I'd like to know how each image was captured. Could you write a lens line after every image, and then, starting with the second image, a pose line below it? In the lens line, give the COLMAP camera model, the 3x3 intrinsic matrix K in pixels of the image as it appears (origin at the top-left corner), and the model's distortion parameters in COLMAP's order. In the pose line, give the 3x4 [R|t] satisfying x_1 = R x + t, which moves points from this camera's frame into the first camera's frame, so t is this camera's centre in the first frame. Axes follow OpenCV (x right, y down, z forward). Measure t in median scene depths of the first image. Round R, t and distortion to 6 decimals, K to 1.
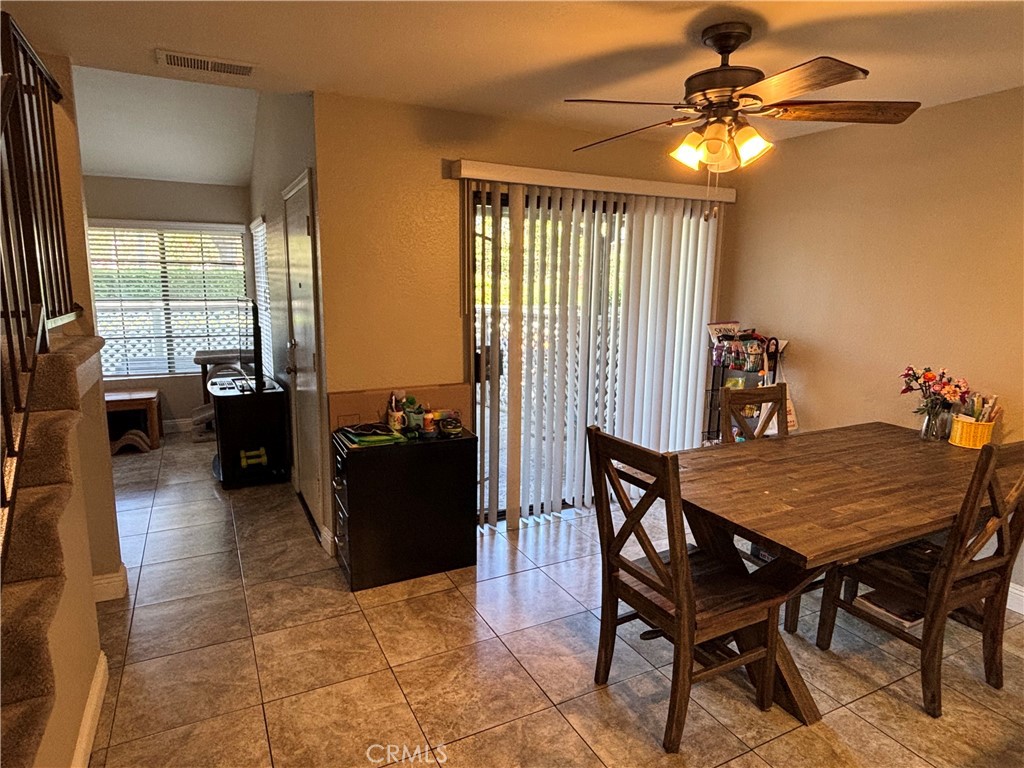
lens RADIAL K [[617.8, 0, 510.9], [0, 617.8, 387.2], [0, 0, 1]] dist [-0.035037, -0.001372]
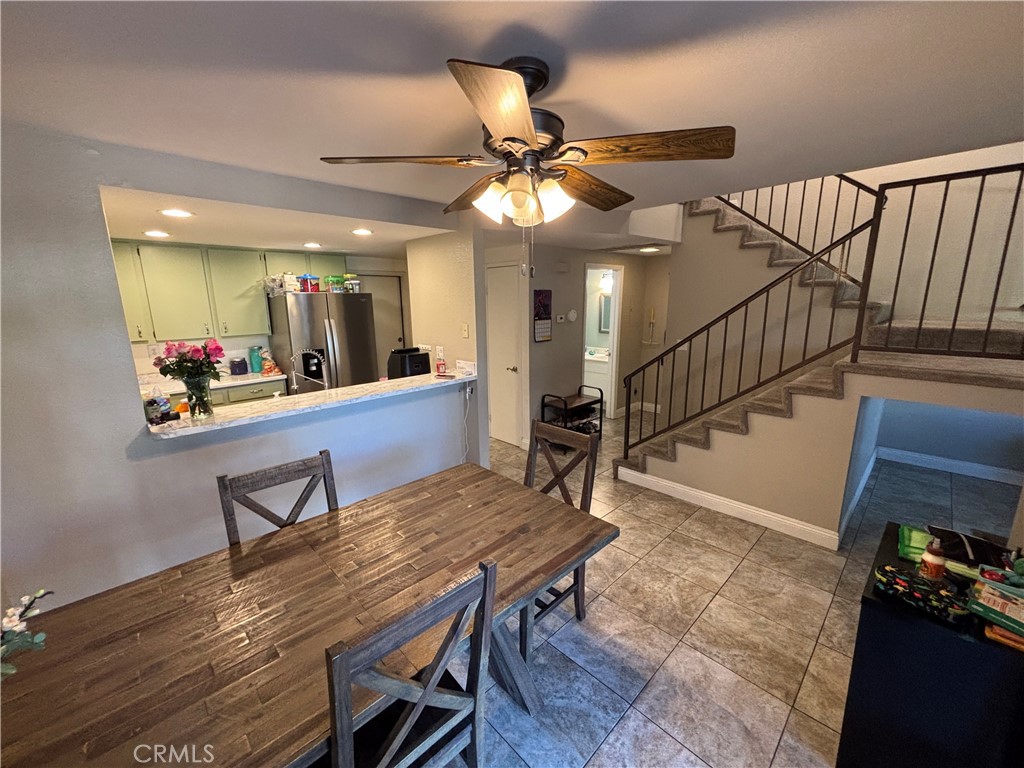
lens RADIAL K [[413.7, 0, 512.6], [0, 413.7, 383.9], [0, 0, 1]] dist [0.000510, 0.000009]
pose [[-0.956321, 0.064390, -0.285138, 0.539099], [-0.045369, 0.930924, 0.362384, -0.355764], [0.288775, 0.359492, -0.887341, 1.626898]]
